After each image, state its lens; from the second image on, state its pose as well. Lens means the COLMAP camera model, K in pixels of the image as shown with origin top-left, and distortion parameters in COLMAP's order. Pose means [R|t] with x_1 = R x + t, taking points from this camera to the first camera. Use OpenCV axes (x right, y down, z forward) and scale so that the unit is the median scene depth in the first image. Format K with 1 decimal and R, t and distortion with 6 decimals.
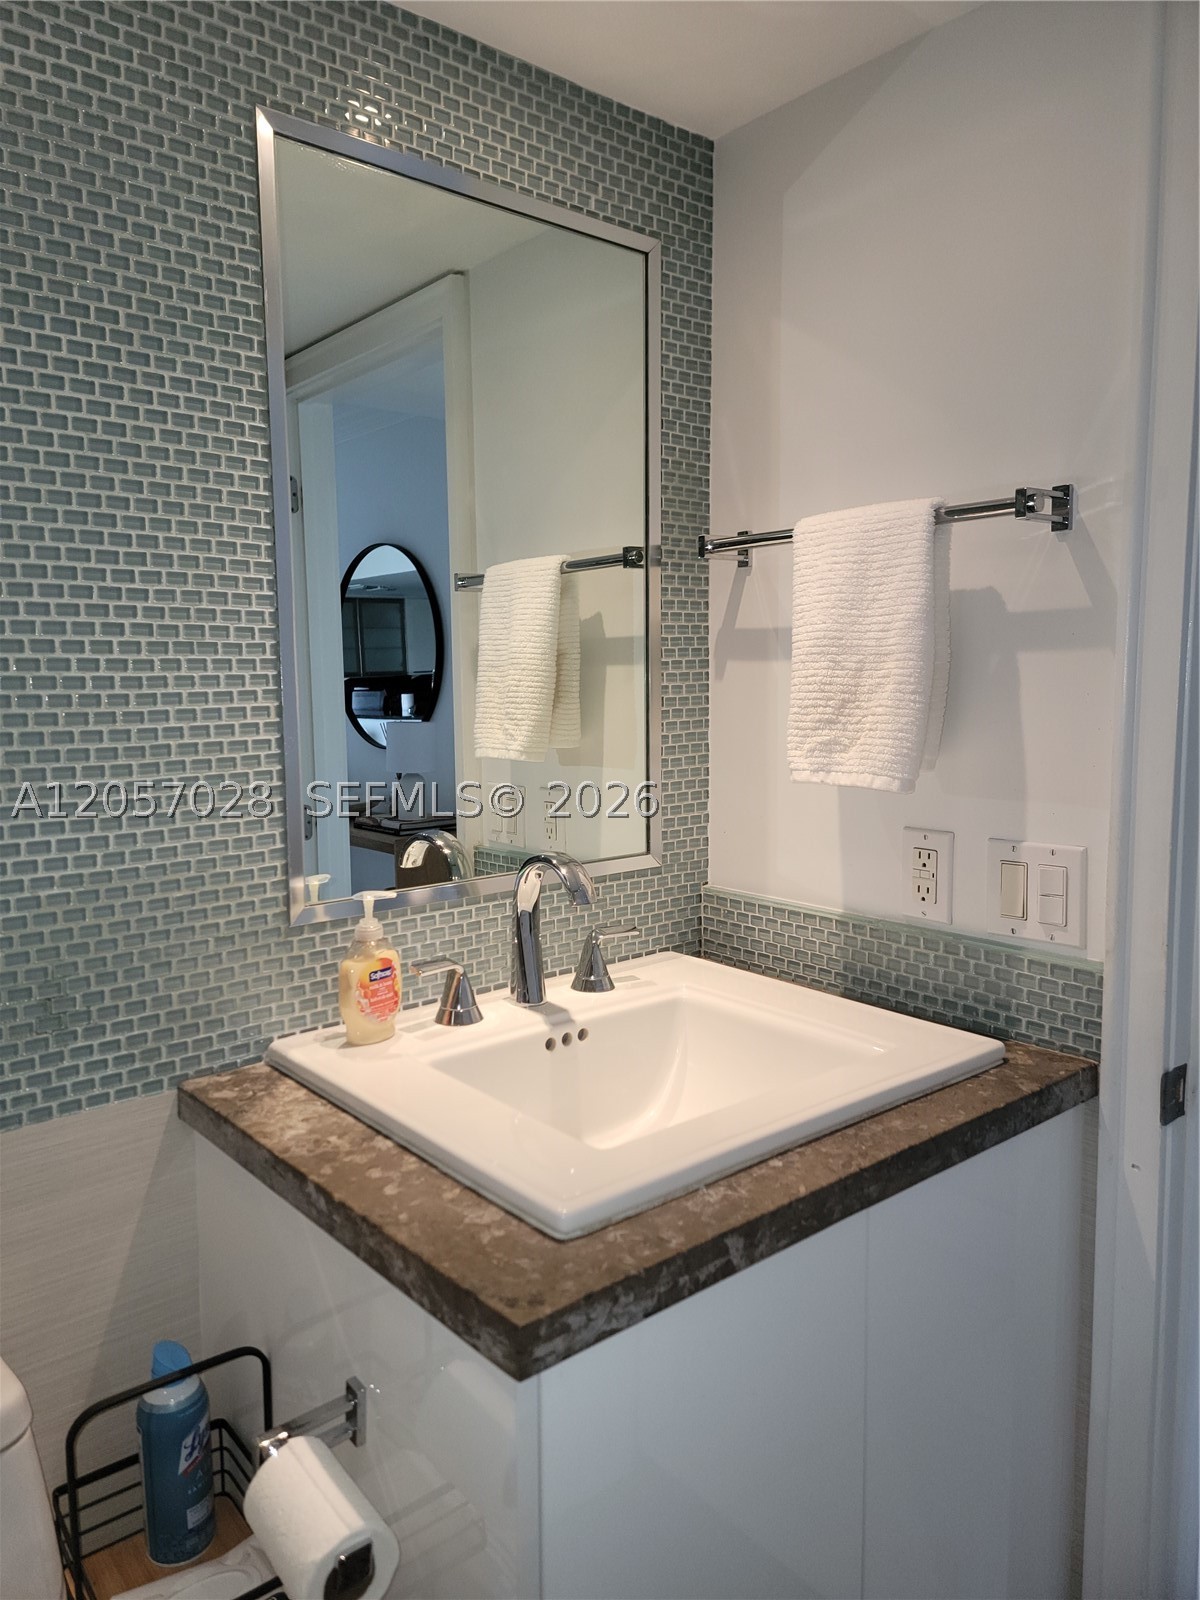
lens RADIAL K [[1106.6, 0, 565.1], [0, 1106.6, 812.7], [0, 0, 1]] dist [0.062982, -0.049804]
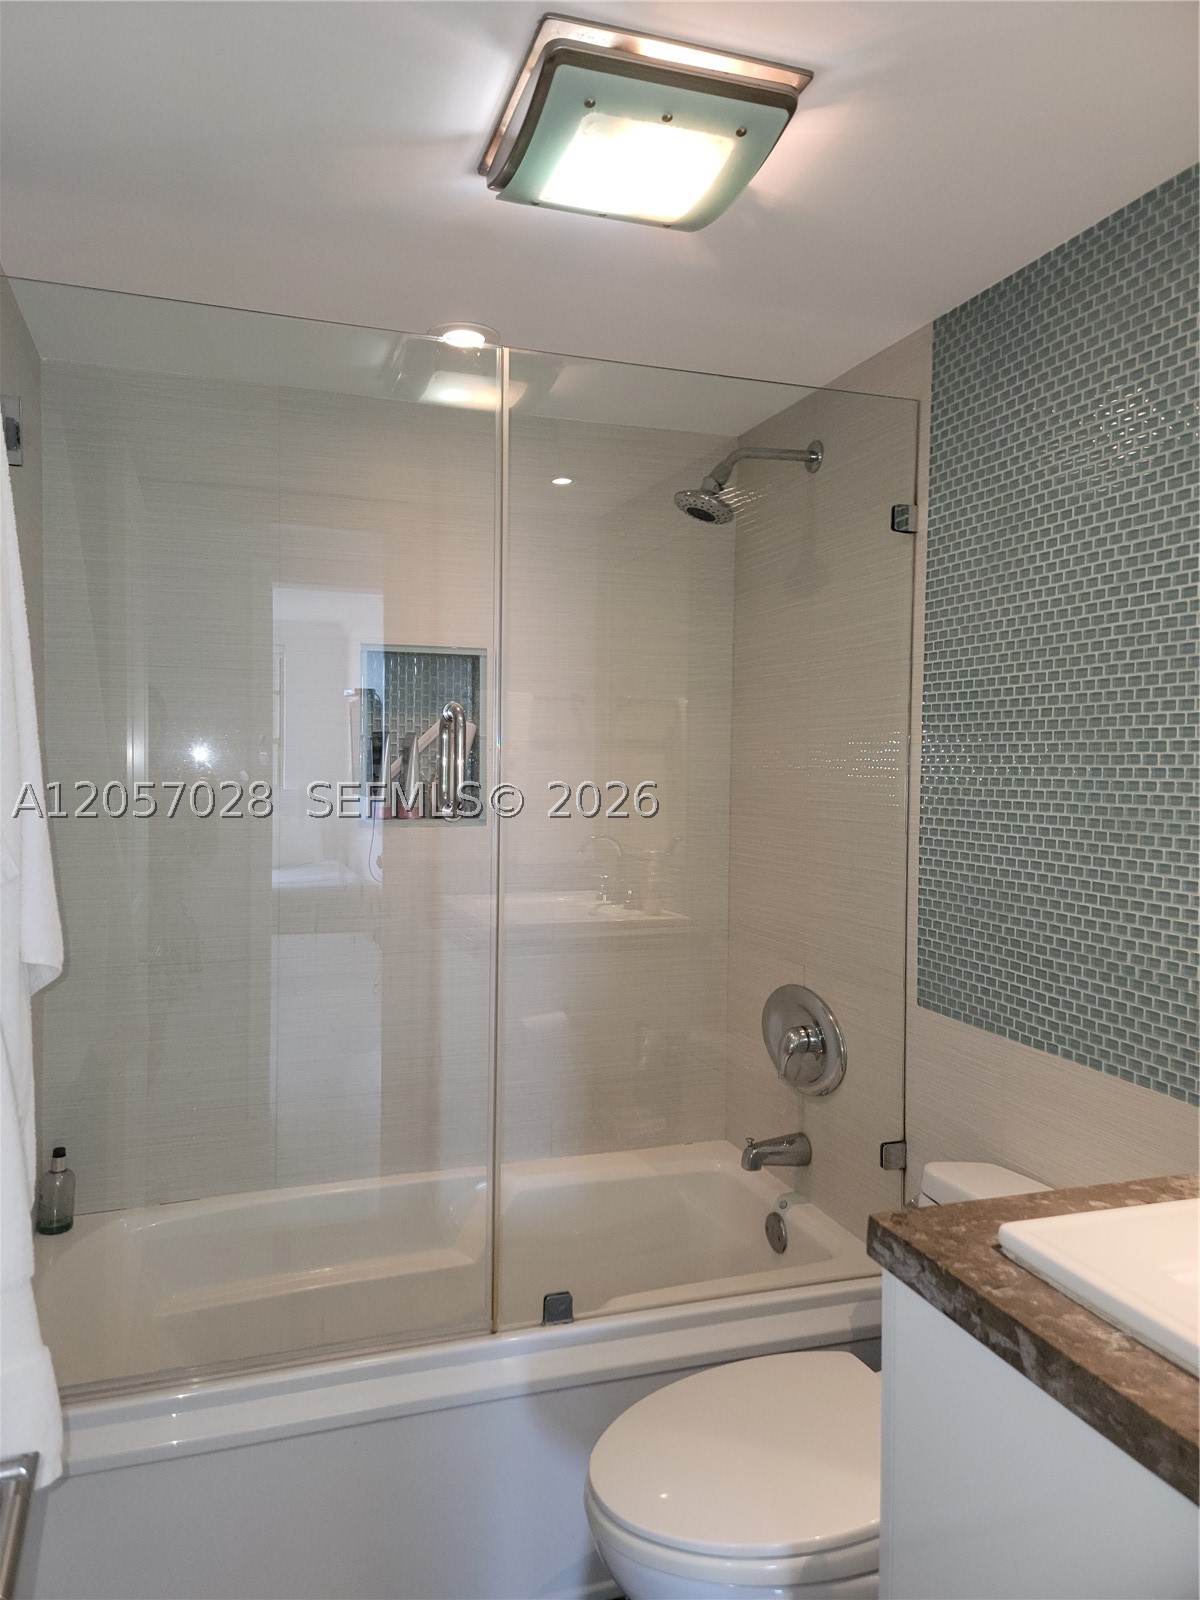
lens RADIAL K [[1106.6, 0, 589.7], [0, 1106.6, 789.6], [0, 0, 1]] dist [0.062982, -0.049804]
pose [[-0.346520, 0.028396, -0.937613, 0.780884], [-0.122673, 0.989586, 0.075307, -0.074719], [0.929987, 0.141115, -0.339428, 0.606295]]
